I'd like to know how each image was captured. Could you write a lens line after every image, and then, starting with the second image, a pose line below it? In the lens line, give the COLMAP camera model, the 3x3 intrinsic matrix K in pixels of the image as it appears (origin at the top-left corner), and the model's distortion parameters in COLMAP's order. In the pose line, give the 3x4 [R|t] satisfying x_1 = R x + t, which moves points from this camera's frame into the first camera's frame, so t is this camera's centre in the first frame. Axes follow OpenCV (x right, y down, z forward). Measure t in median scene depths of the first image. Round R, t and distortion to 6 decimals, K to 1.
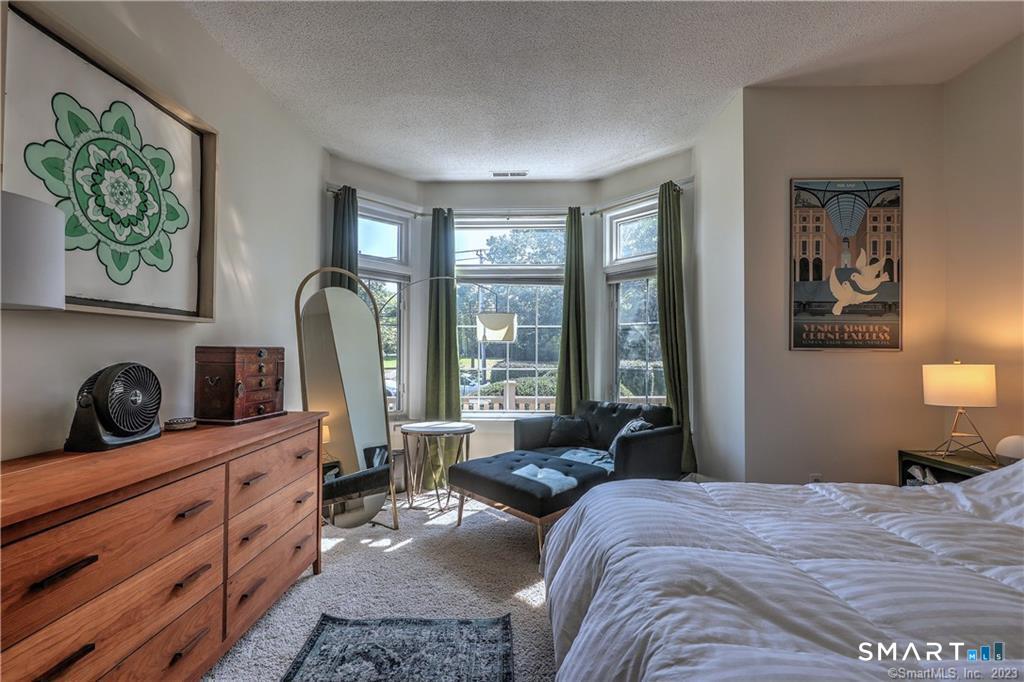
lens RADIAL K [[459.1, 0, 507.6], [0, 459.1, 346.8], [0, 0, 1]] dist [0.018175, -0.006662]
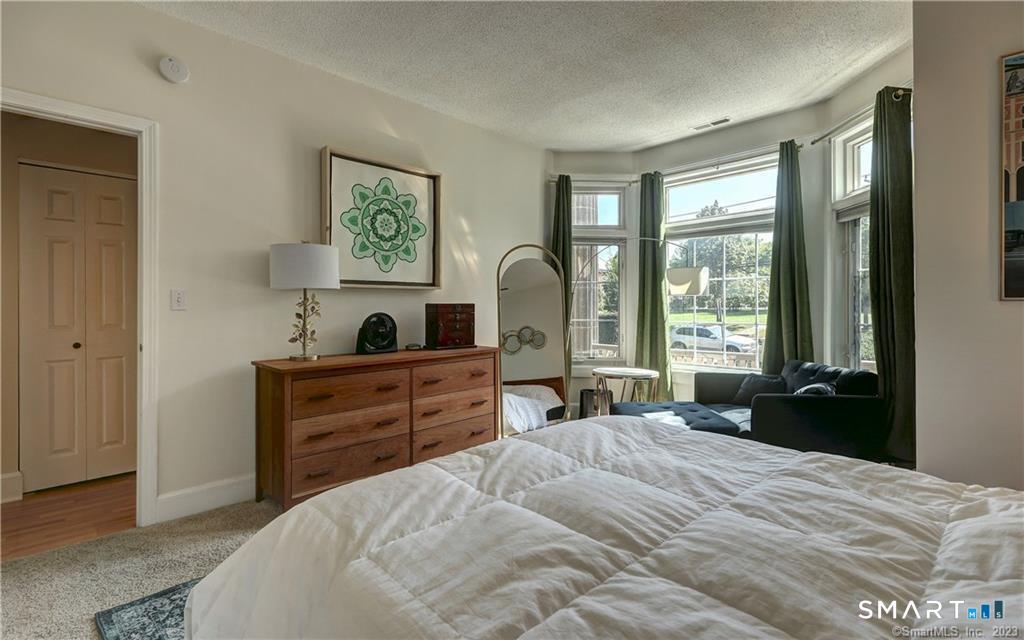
lens RADIAL K [[460.1, 0, 505.9], [0, 460.1, 303.8], [0, 0, 1]] dist [0.015597, -0.000546]
pose [[0.725478, -0.008759, -0.688189, 0.553267], [0.013729, 0.999904, 0.001747, 0.000553], [0.688108, -0.010716, 0.725529, -0.033592]]
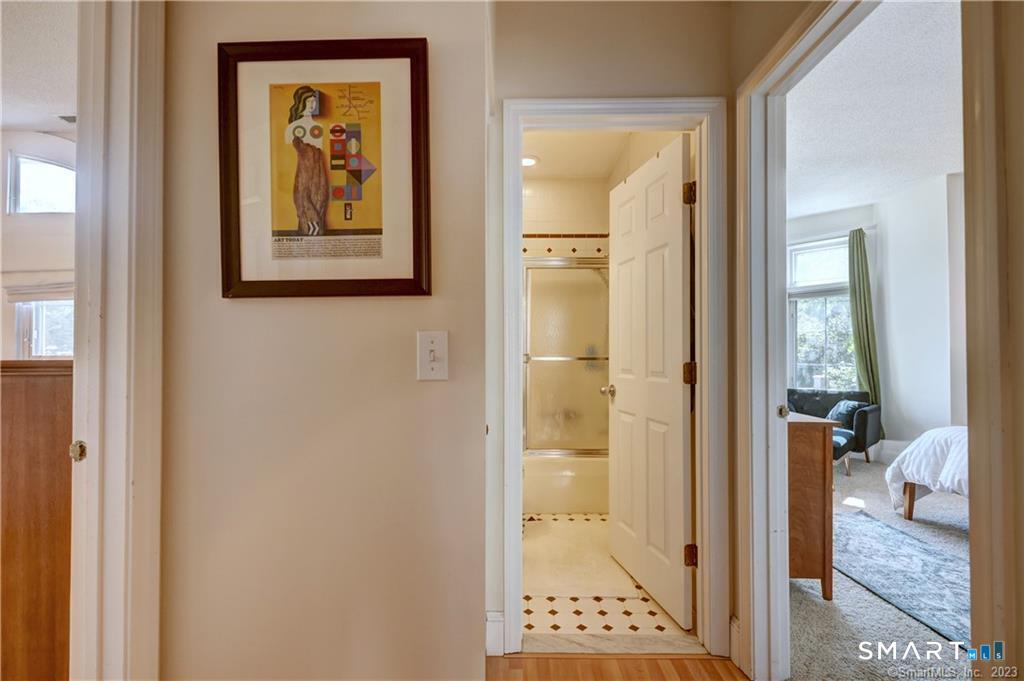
lens RADIAL K [[459.1, 0, 507.6], [0, 459.1, 346.3], [0, 0, 1]] dist [0.018175, -0.006662]
pose [[0.999725, -0.004498, 0.023029, -0.961845], [0.004549, 0.999987, -0.002175, -0.010079], [-0.023019, 0.002279, 0.999732, -0.472158]]
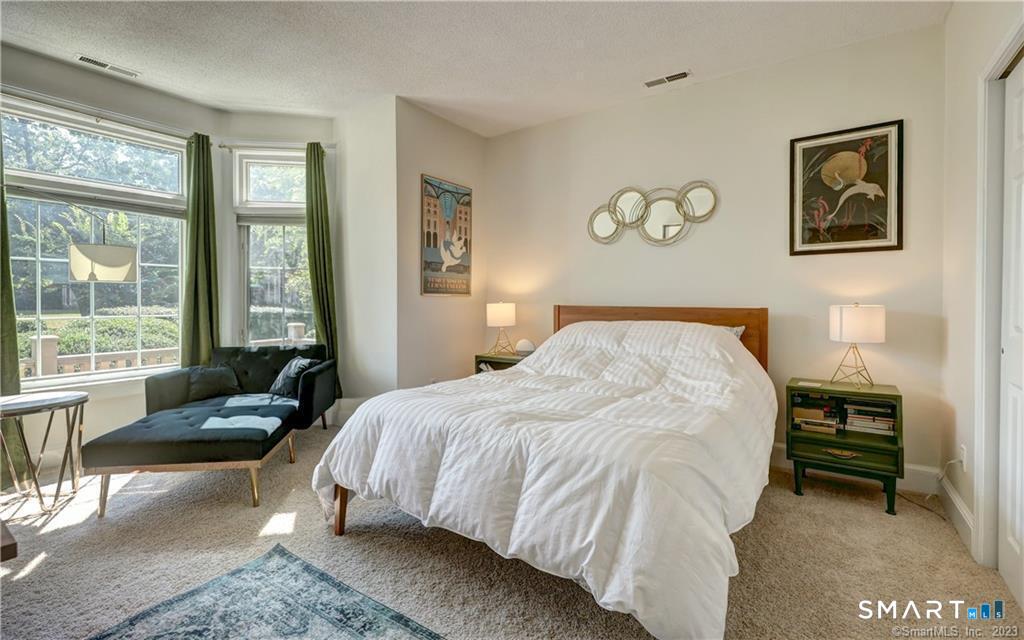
lens RADIAL K [[460.1, 0, 505.9], [0, 460.1, 303.8], [0, 0, 1]] dist [0.015597, -0.000546]
pose [[0.555887, -0.010985, 0.831185, -0.426616], [-0.011886, 0.999705, 0.021161, 0.001469], [-0.831173, -0.021643, 0.555592, -0.005857]]
